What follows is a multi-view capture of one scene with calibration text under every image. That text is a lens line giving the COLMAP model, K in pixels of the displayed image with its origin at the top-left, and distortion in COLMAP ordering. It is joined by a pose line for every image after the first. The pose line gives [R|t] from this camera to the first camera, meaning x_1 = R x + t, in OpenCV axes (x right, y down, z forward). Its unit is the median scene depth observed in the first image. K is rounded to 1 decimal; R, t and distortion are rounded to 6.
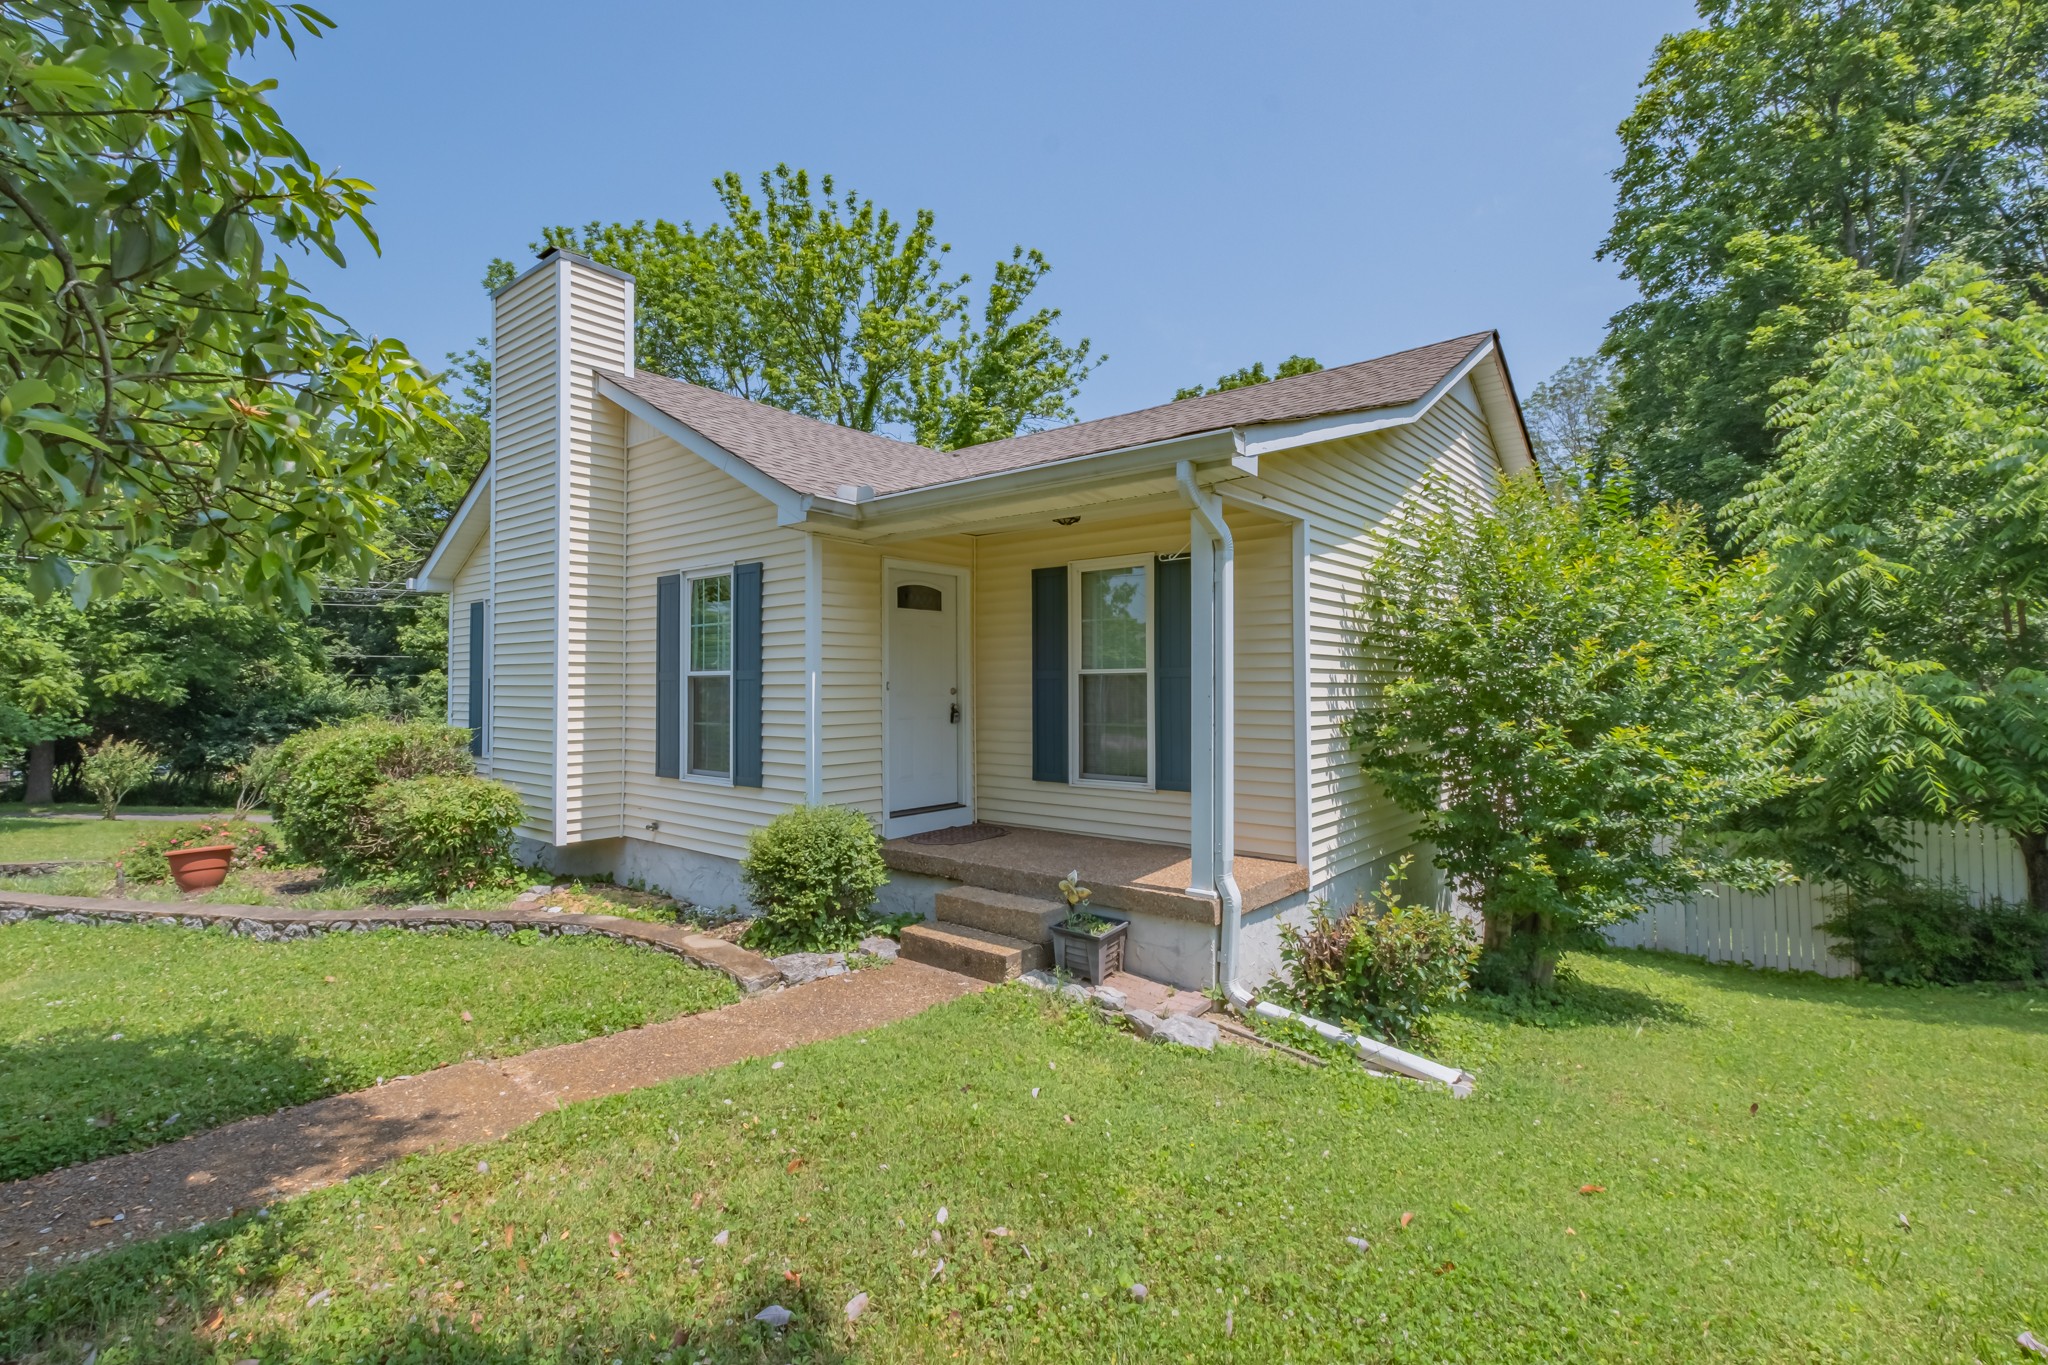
lens RADIAL K [[923.9, 0, 1023.3], [0, 923.9, 671.4], [0, 0, 1]] dist [-0.001298, -0.000001]
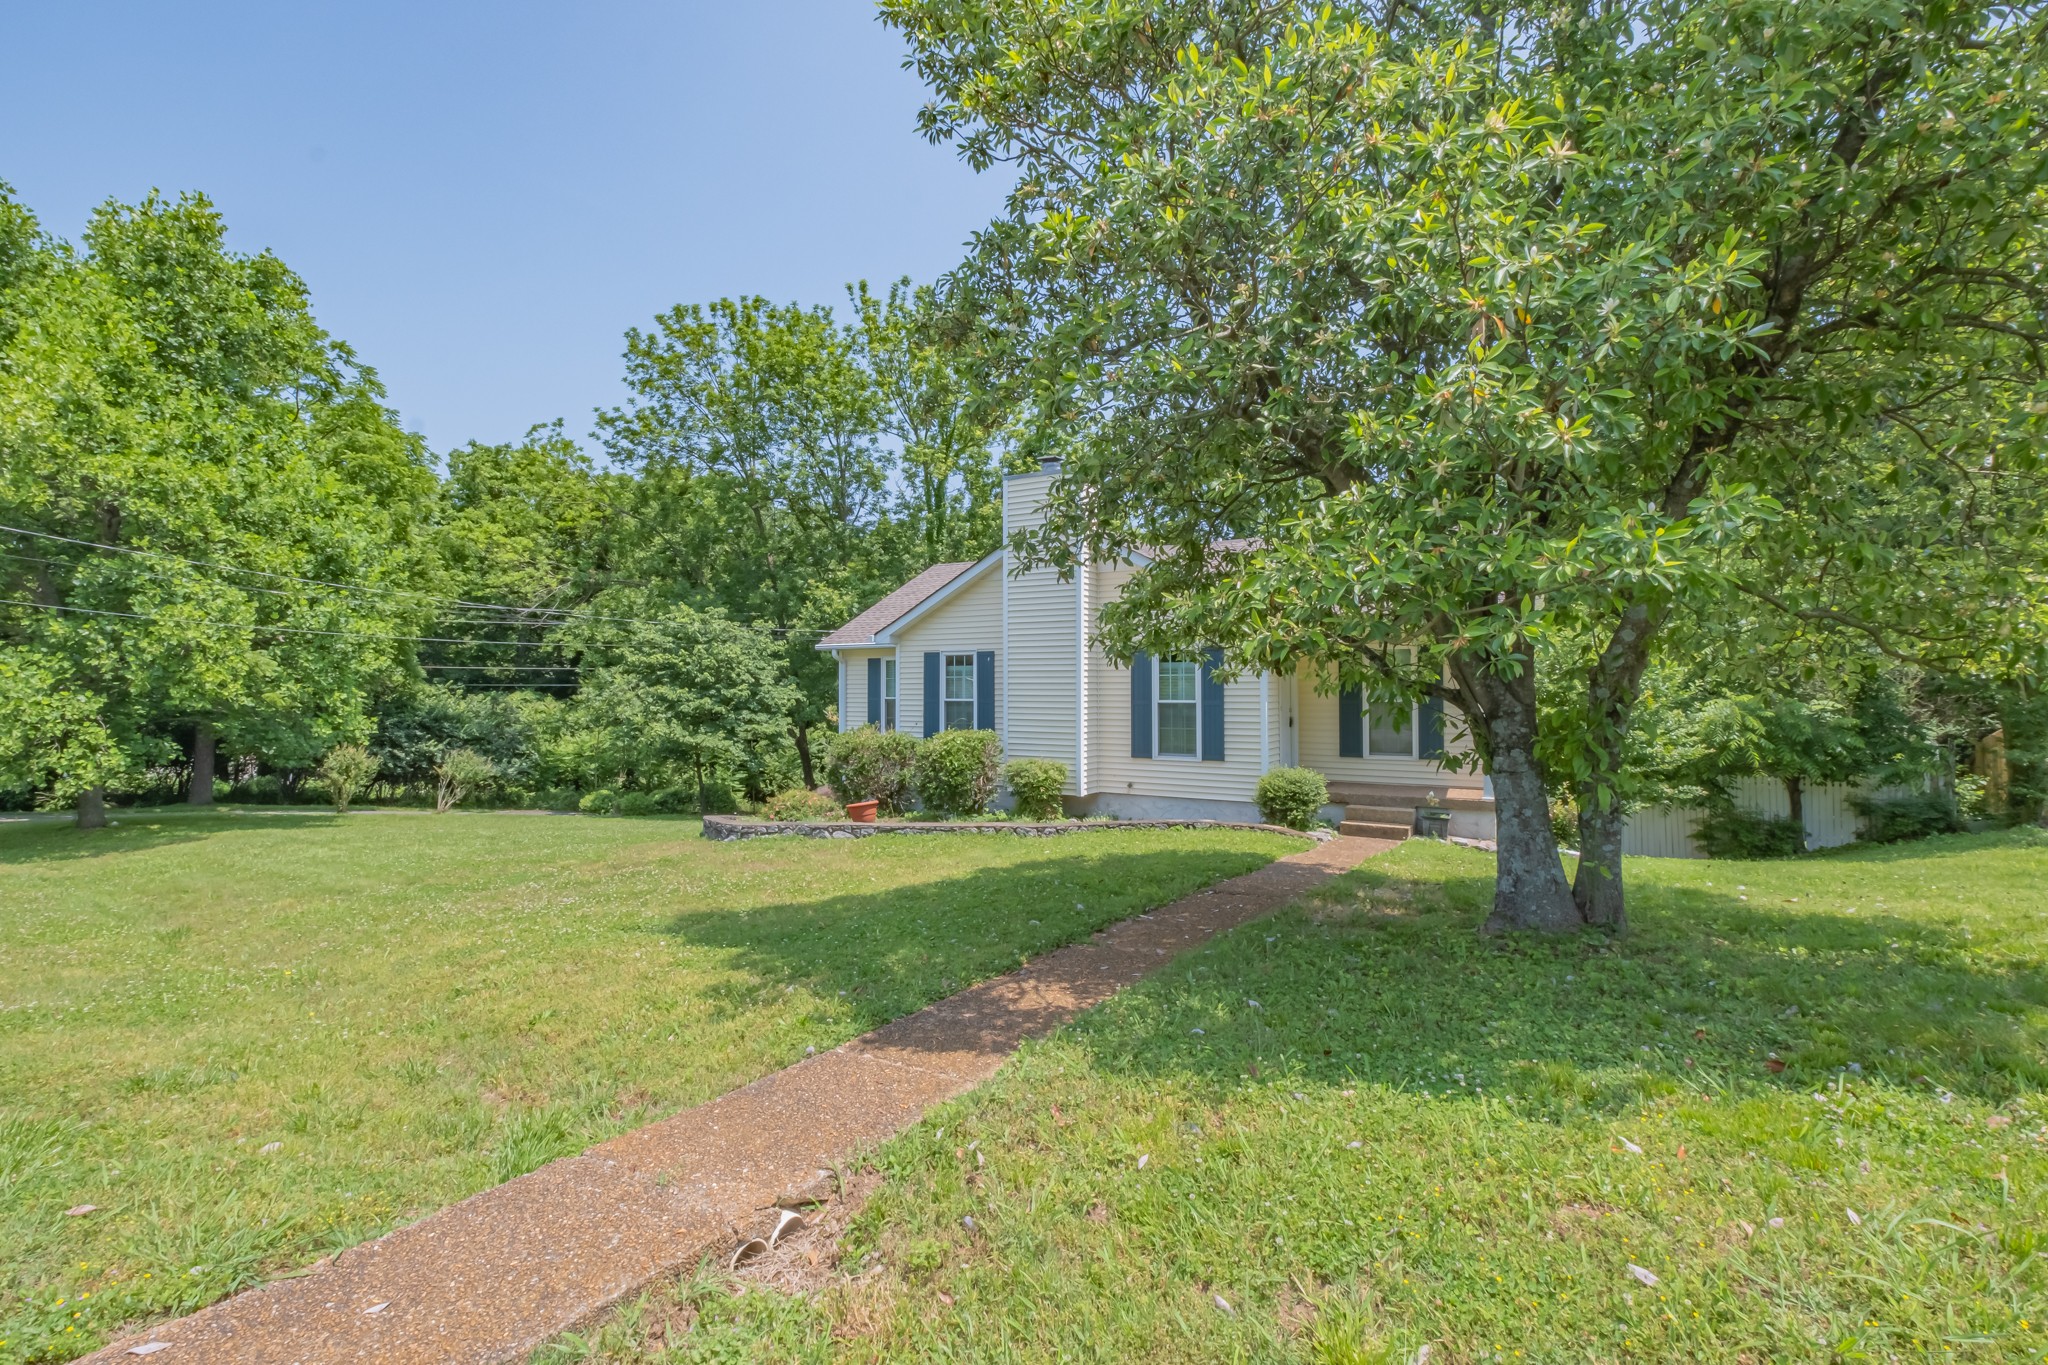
lens RADIAL K [[923.9, 0, 1023.3], [0, 923.9, 671.4], [0, 0, 1]] dist [-0.001298, -0.000001]
pose [[0.989780, 0.003175, 0.142570, -0.928908], [-0.002789, 0.999992, -0.002903, -0.053126], [-0.142578, 0.002476, 0.989780, -0.819635]]
